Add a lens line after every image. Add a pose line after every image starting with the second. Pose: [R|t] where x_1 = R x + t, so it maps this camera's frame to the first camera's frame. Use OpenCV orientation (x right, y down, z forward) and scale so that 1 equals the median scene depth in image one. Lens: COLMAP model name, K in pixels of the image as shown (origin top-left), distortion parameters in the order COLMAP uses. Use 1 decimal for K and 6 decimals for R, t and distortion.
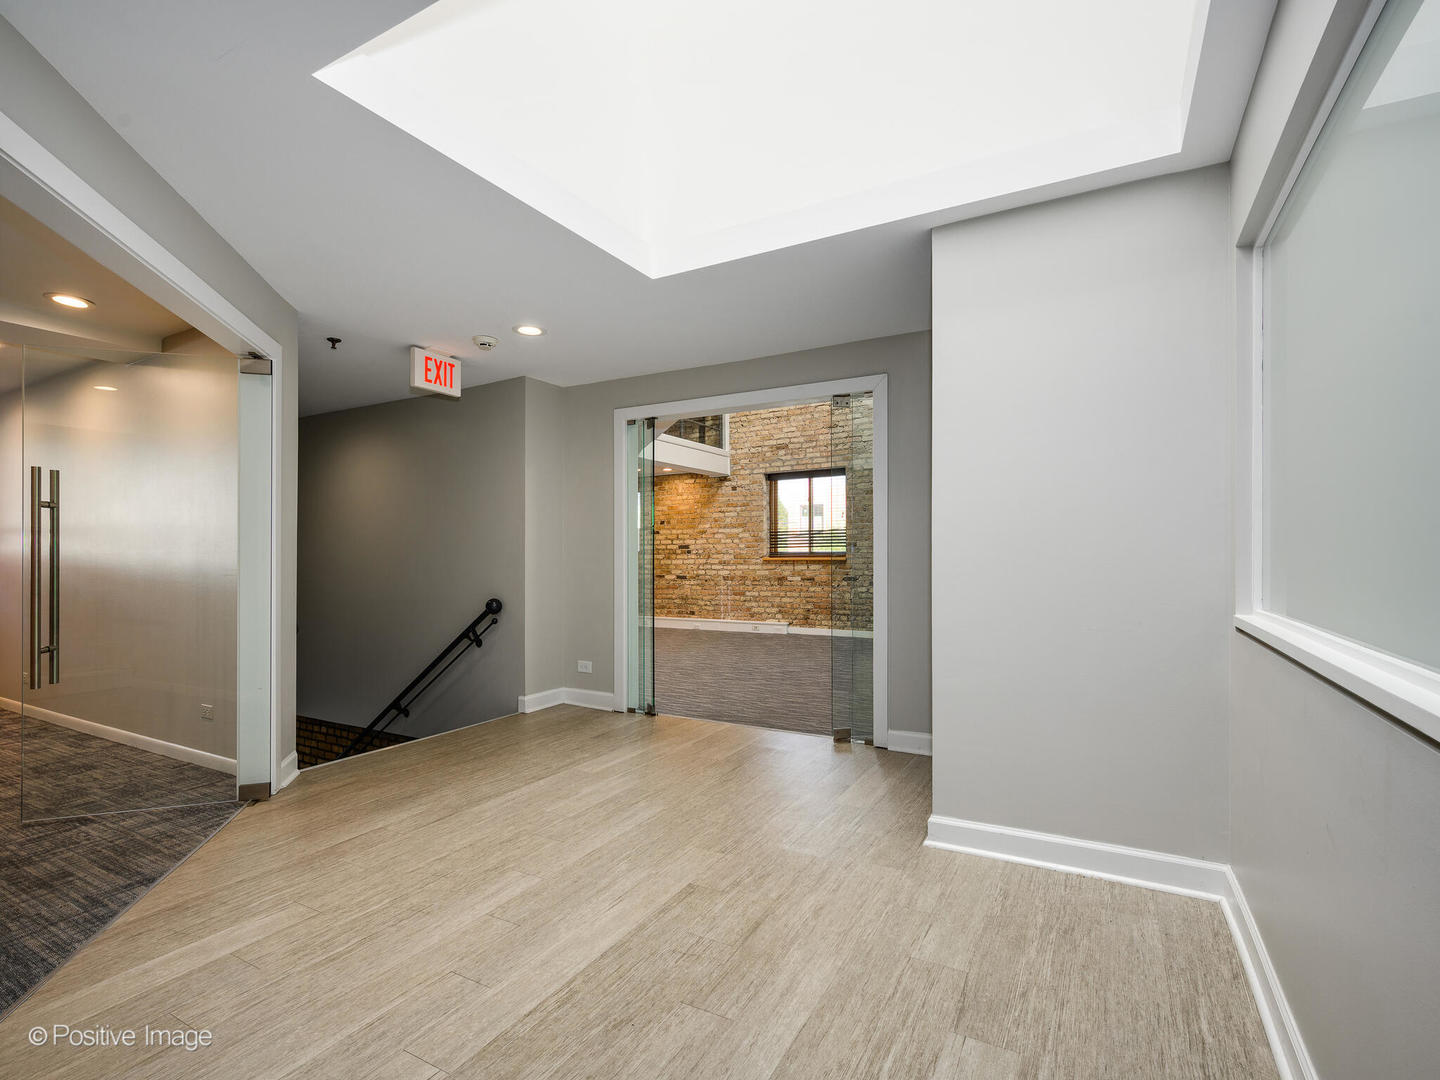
lens RADIAL K [[689.2, 0, 721.2], [0, 689.2, 550.4], [0, 0, 1]] dist [-0.002036, -0.000411]
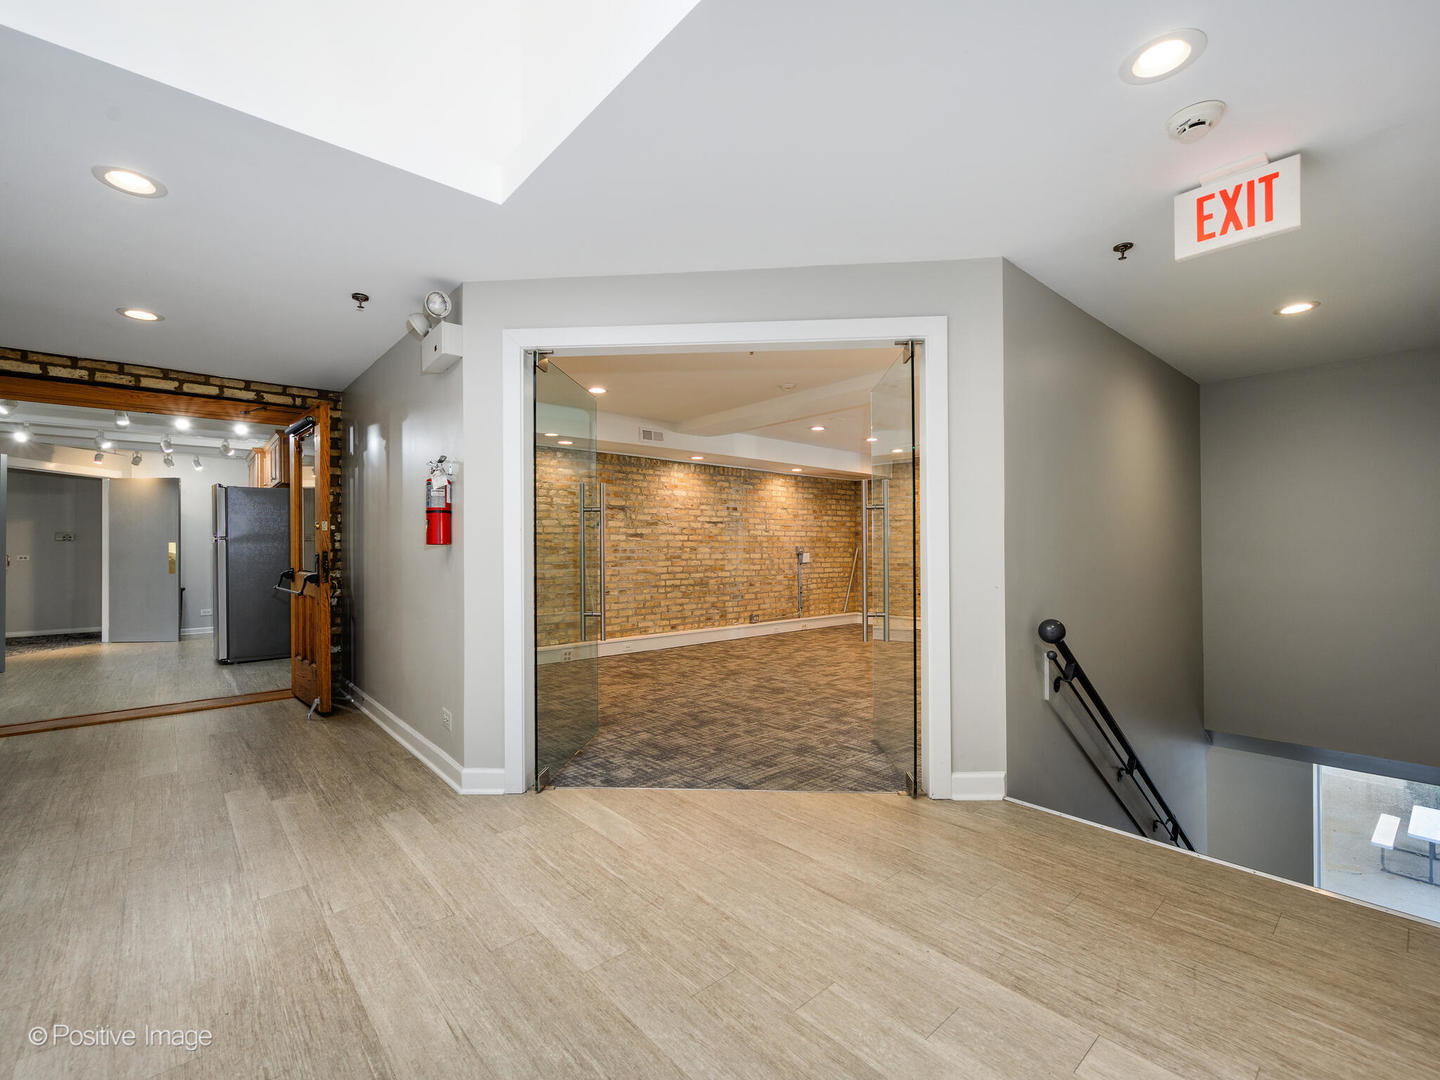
lens RADIAL K [[639.6, 0, 726.8], [0, 639.6, 538.8], [0, 0, 1]] dist [-0.002869, -0.000379]
pose [[-0.323514, -0.005610, -0.946207, 0.262557], [0.014823, 0.999830, -0.010996, 0.006265], [0.946107, -0.017583, -0.323376, 1.008700]]
